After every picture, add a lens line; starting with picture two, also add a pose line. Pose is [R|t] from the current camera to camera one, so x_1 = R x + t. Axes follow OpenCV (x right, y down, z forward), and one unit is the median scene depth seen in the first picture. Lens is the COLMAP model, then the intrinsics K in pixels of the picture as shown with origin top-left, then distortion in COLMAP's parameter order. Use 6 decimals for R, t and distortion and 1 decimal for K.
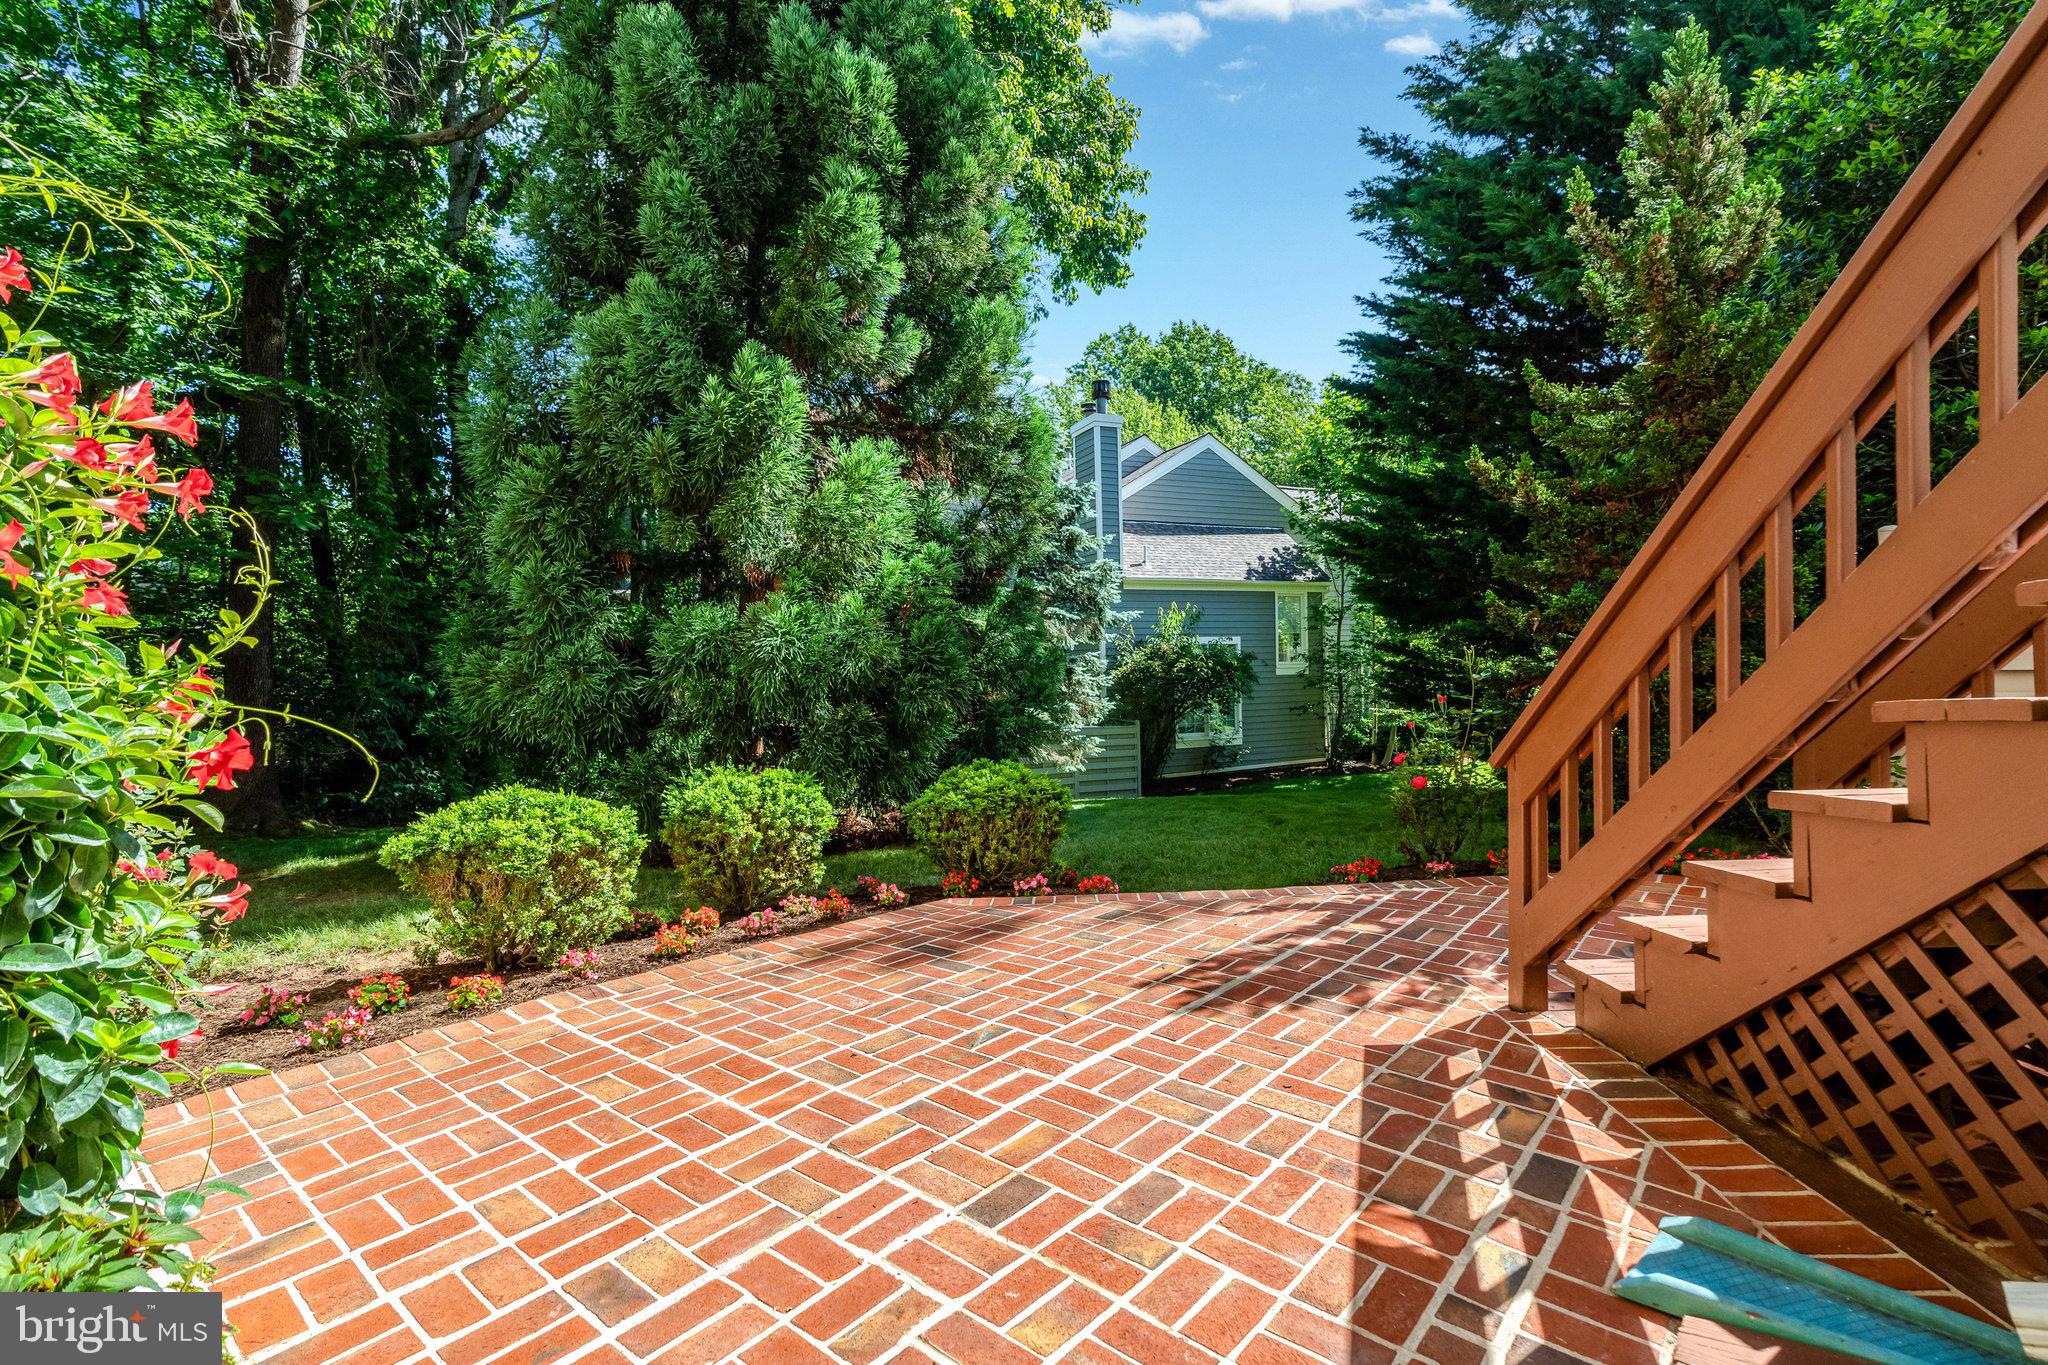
lens RADIAL K [[940.1, 0, 1031.6], [0, 940.1, 687.6], [0, 0, 1]] dist [0.008831, 0.001647]
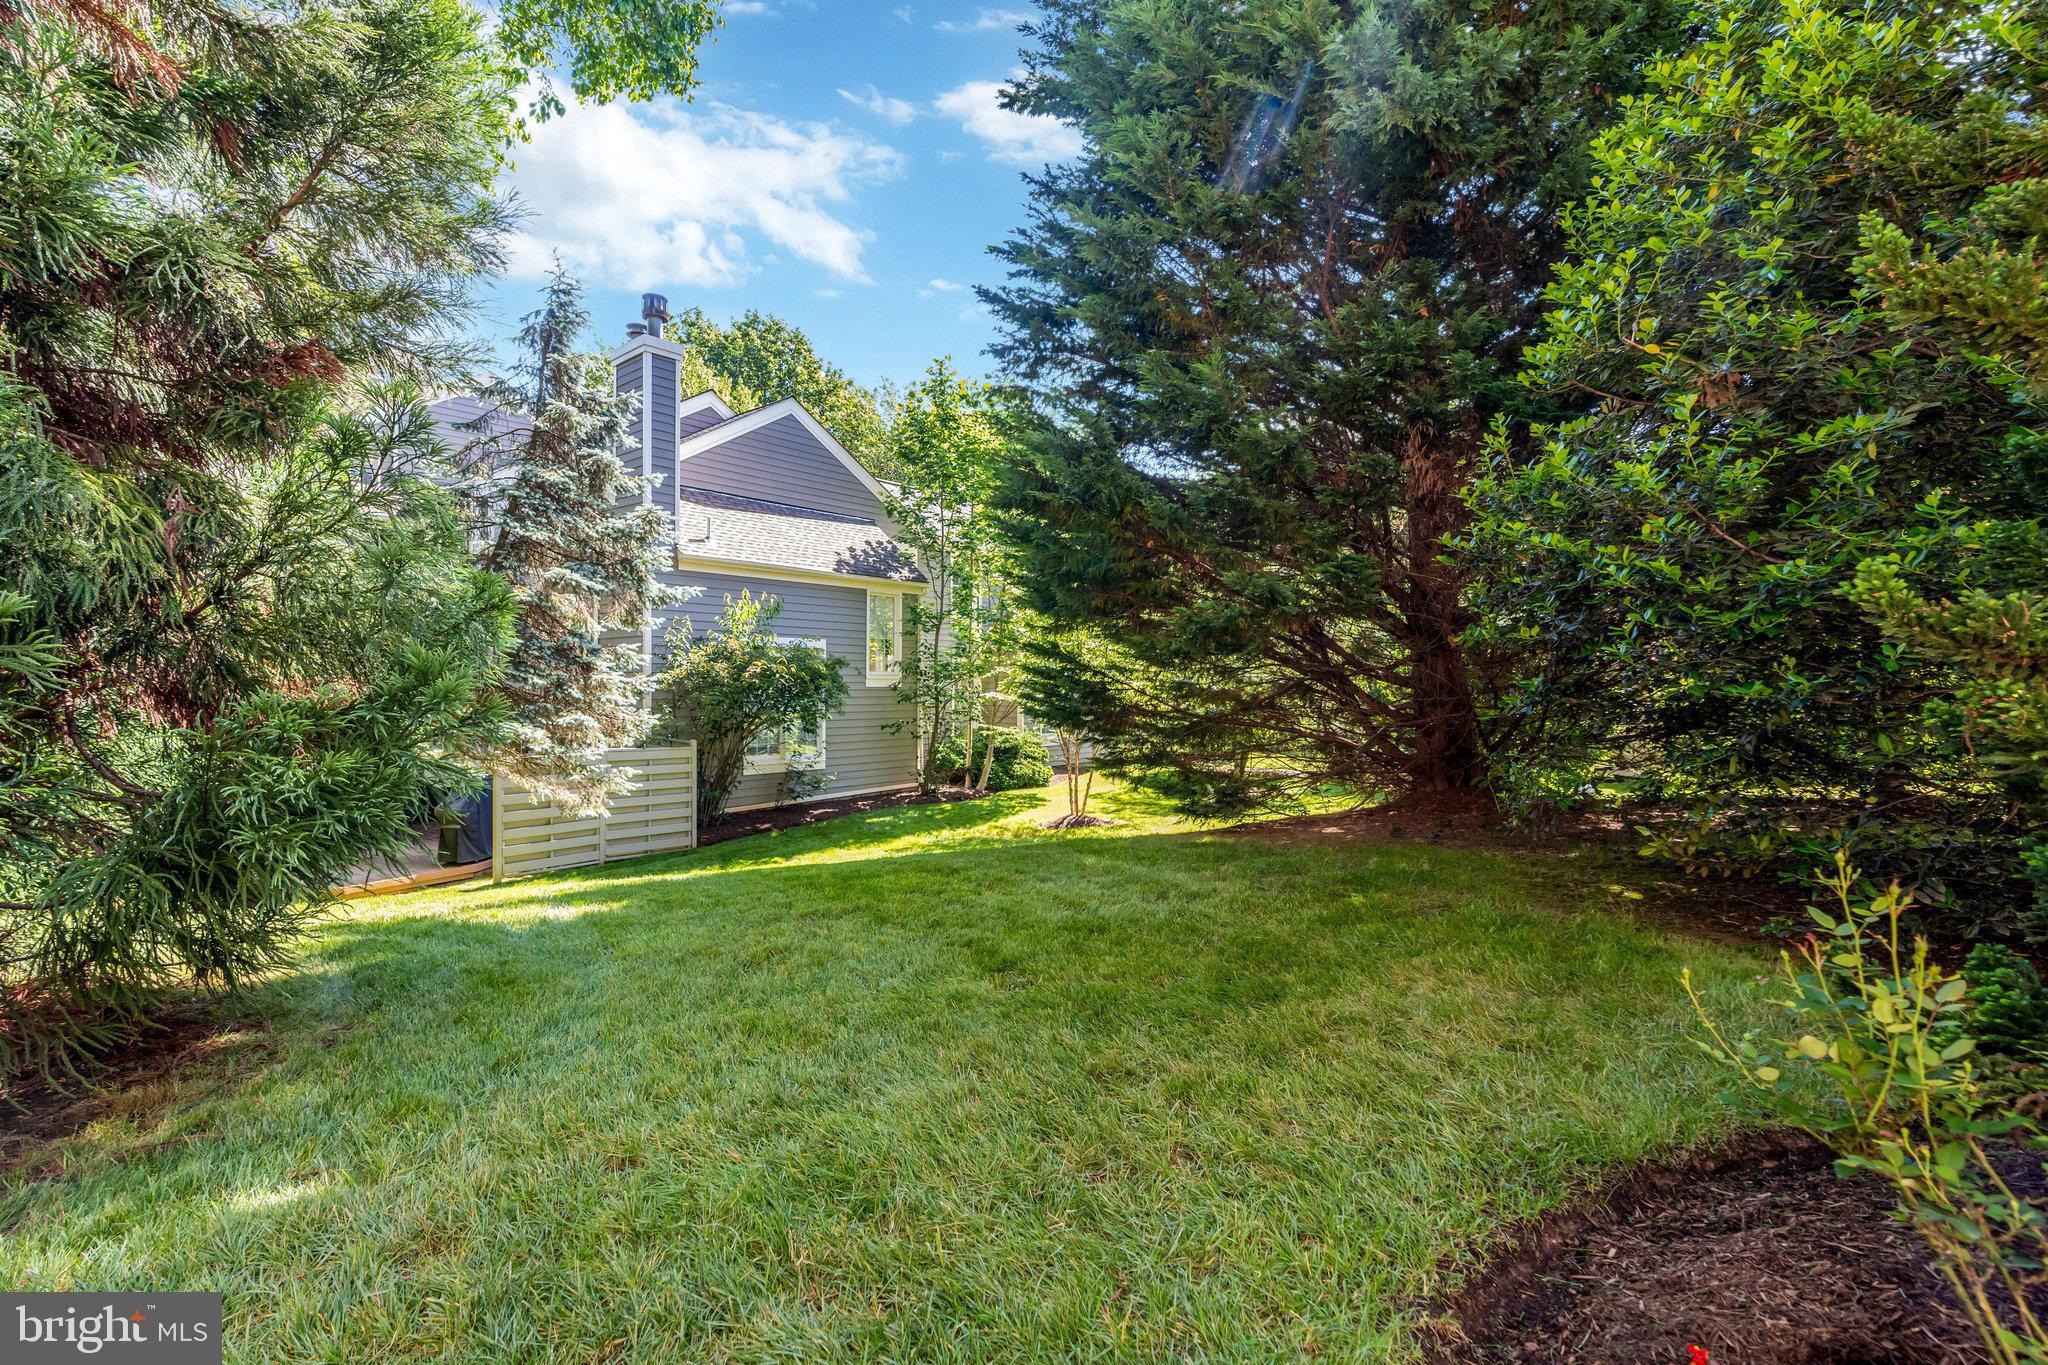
lens RADIAL K [[940.1, 0, 1028.9], [0, 940.1, 682.5], [0, 0, 1]] dist [0.008831, 0.001647]
pose [[0.898431, 0.030196, 0.438076, 0.022258], [-0.020475, 0.999428, -0.026899, 0.003502], [-0.438638, 0.015198, 0.898535, 0.202492]]
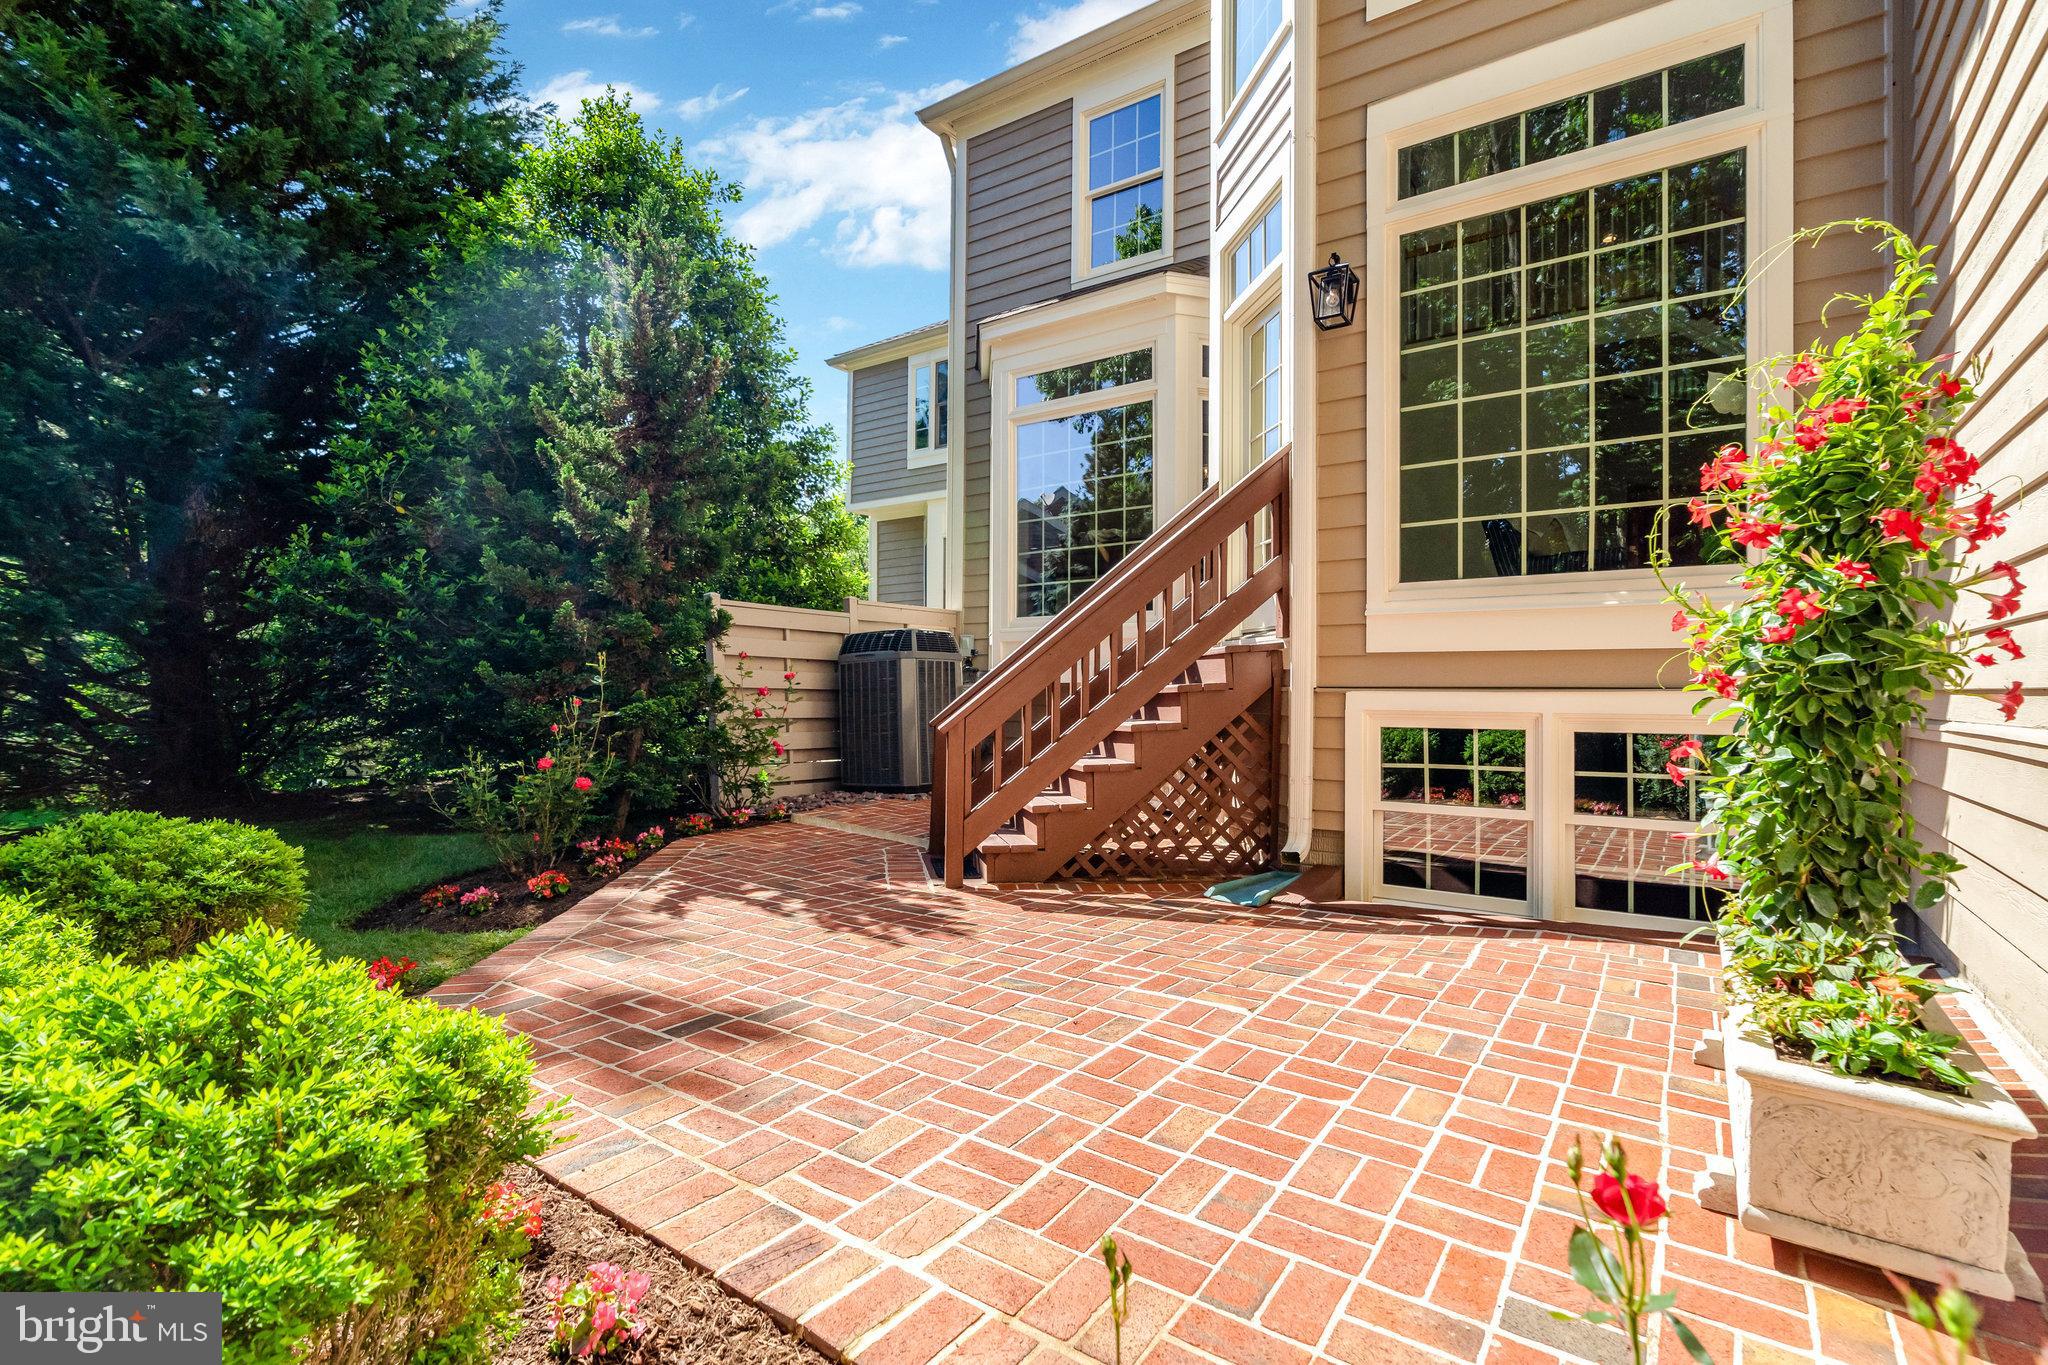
lens RADIAL K [[940.1, 0, 1015.8], [0, 940.1, 685.4], [0, 0, 1]] dist [0.008831, 0.001647]
pose [[-0.084786, 0.039378, 0.995621, -0.133308], [0.011227, 0.999193, -0.038563, 0.008051], [-0.996336, 0.007909, -0.085160, 0.128403]]
